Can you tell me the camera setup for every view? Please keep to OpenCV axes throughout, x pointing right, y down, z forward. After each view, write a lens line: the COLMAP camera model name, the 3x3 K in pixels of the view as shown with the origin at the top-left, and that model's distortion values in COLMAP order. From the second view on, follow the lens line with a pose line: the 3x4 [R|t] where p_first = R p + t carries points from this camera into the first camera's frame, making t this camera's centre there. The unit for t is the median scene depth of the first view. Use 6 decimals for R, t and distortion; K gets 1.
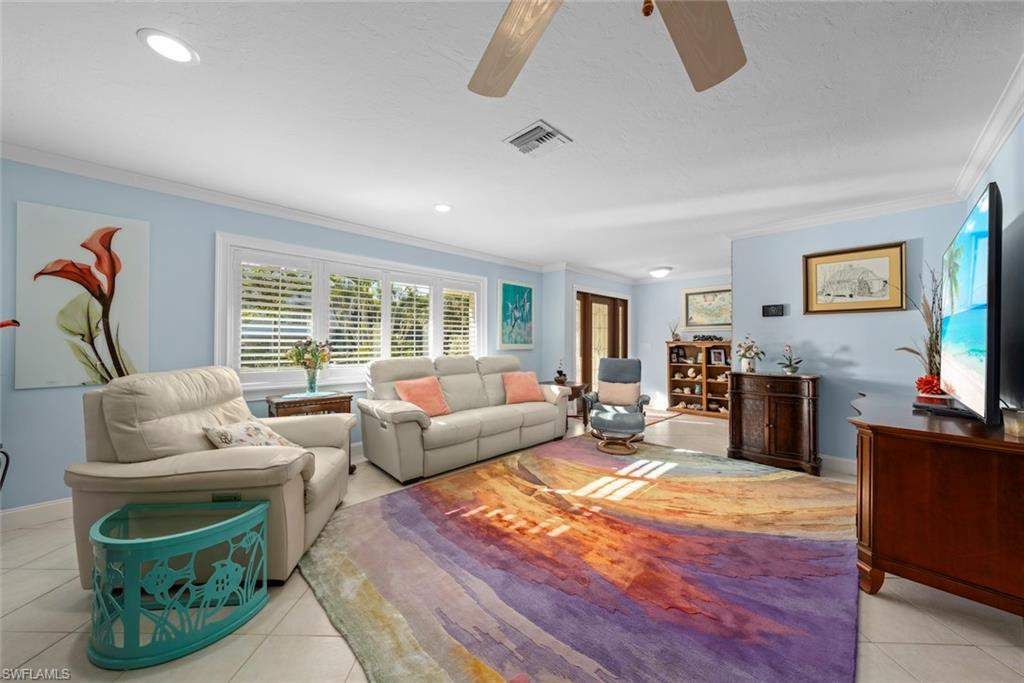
lens RADIAL K [[366.0, 0, 486.7], [0, 366.0, 343.3], [0, 0, 1]] dist [-0.000062, 0.000009]
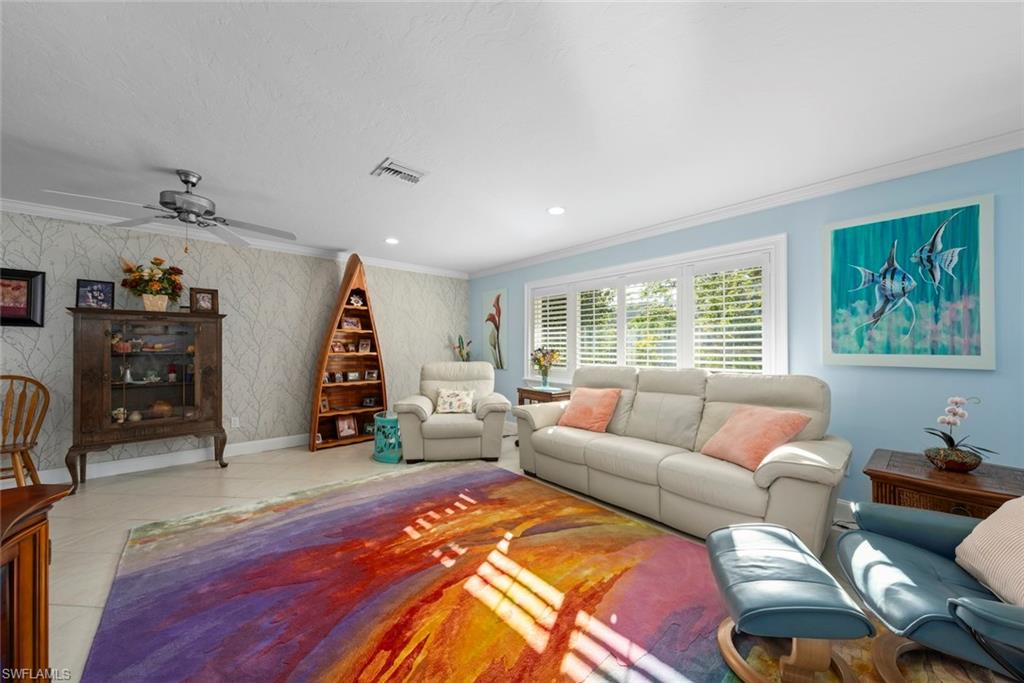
lens RADIAL K [[364.4, 0, 512.0], [0, 364.4, 341.5], [0, 0, 1]] dist [-0.001853, -0.000148]
pose [[-0.028192, -0.015179, -0.999487, 0.860667], [-0.000151, 0.999885, -0.015181, -0.010745], [0.999603, -0.000277, -0.028191, 0.915927]]
